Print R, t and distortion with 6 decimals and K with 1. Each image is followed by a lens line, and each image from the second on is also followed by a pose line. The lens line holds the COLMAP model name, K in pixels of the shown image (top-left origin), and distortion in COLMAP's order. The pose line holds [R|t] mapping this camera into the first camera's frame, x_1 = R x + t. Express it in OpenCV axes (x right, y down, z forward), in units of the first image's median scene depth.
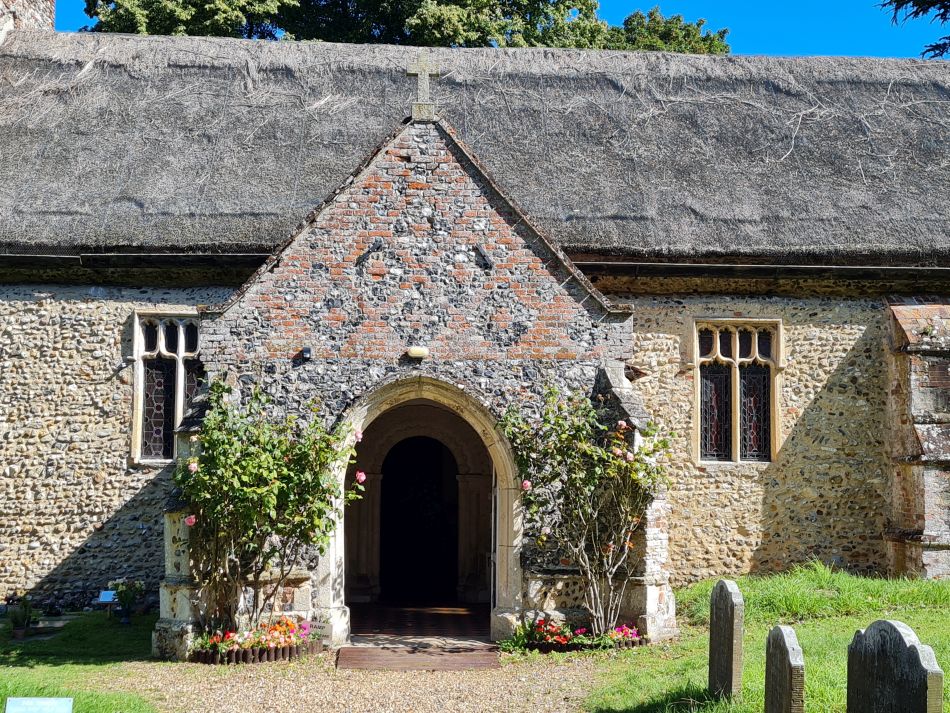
lens RADIAL K [[1245.6, 0, 474.2], [0, 1245.6, 354.8], [0, 0, 1]] dist [0.050304, 0.000000]
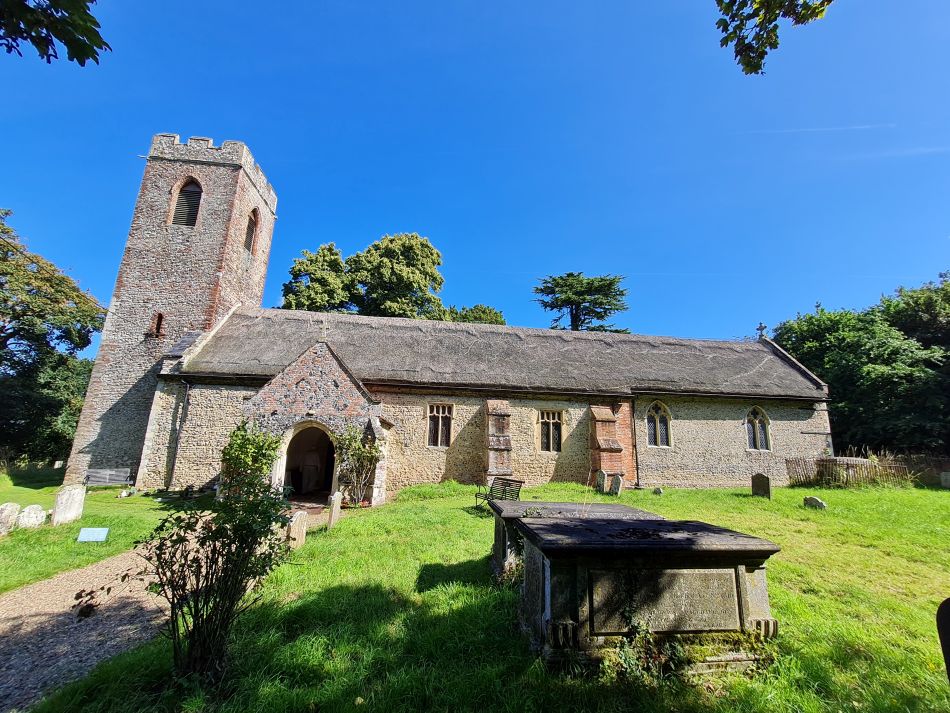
lens RADIAL K [[384.0, 0, 474.8], [0, 384.0, 357.7], [0, 0, 1]] dist [0.004546, 0.000460]
pose [[0.997670, 0.038651, 0.056215, 0.239771], [-0.031731, 0.992368, -0.119162, -0.028403], [-0.060392, 0.117100, 0.991282, -0.027193]]
